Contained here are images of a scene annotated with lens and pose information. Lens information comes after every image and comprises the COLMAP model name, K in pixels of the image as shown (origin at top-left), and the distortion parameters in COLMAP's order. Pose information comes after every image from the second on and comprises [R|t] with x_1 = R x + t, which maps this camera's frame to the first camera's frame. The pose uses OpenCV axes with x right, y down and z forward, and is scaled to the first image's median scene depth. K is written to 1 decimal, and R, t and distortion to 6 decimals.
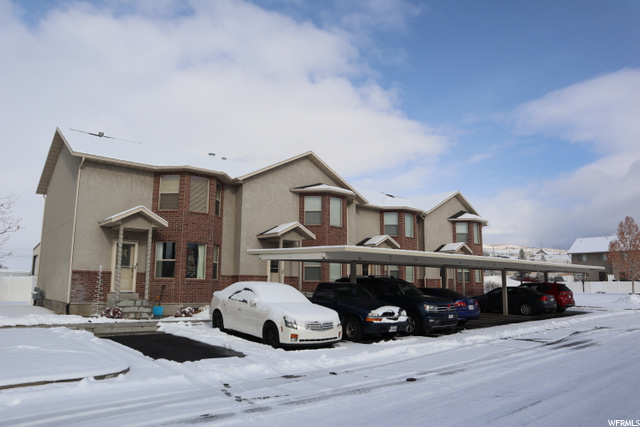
lens RADIAL K [[440.2, 0, 317.3], [0, 440.2, 211.4], [0, 0, 1]] dist [-0.113145, 0.060040]
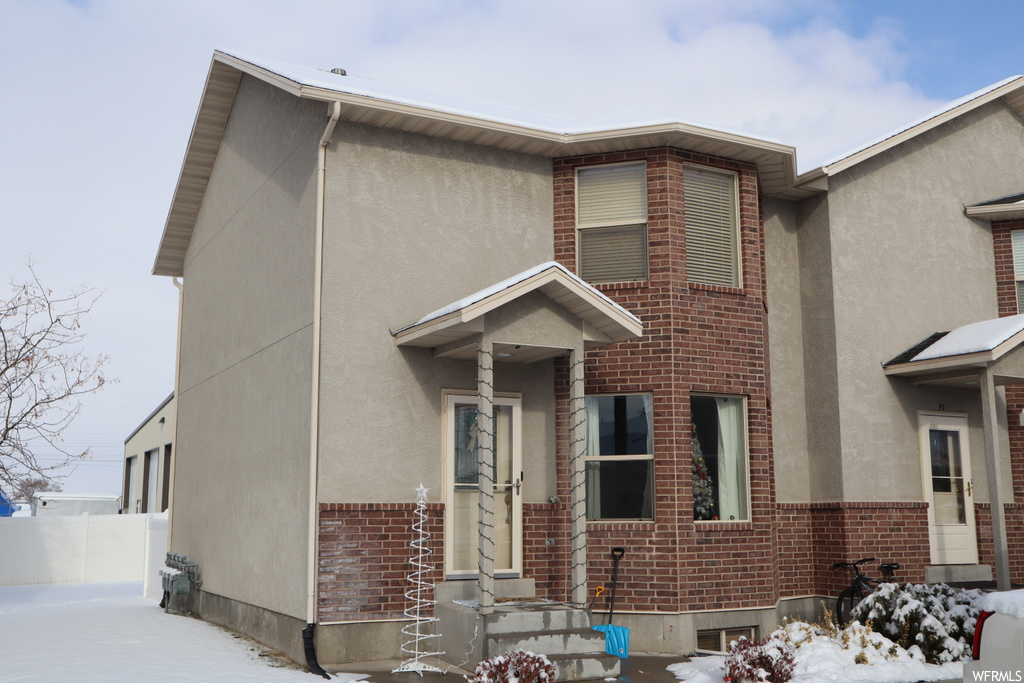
lens RADIAL K [[1026.5, 0, 514.0], [0, 1026.5, 345.0], [0, 0, 1]] dist [-0.011824, 0.000000]
pose [[0.976803, -0.043053, -0.209767, -0.266839], [0.044049, 0.999029, 0.000077, 0.034212], [0.209560, -0.009315, 0.977751, 0.322788]]
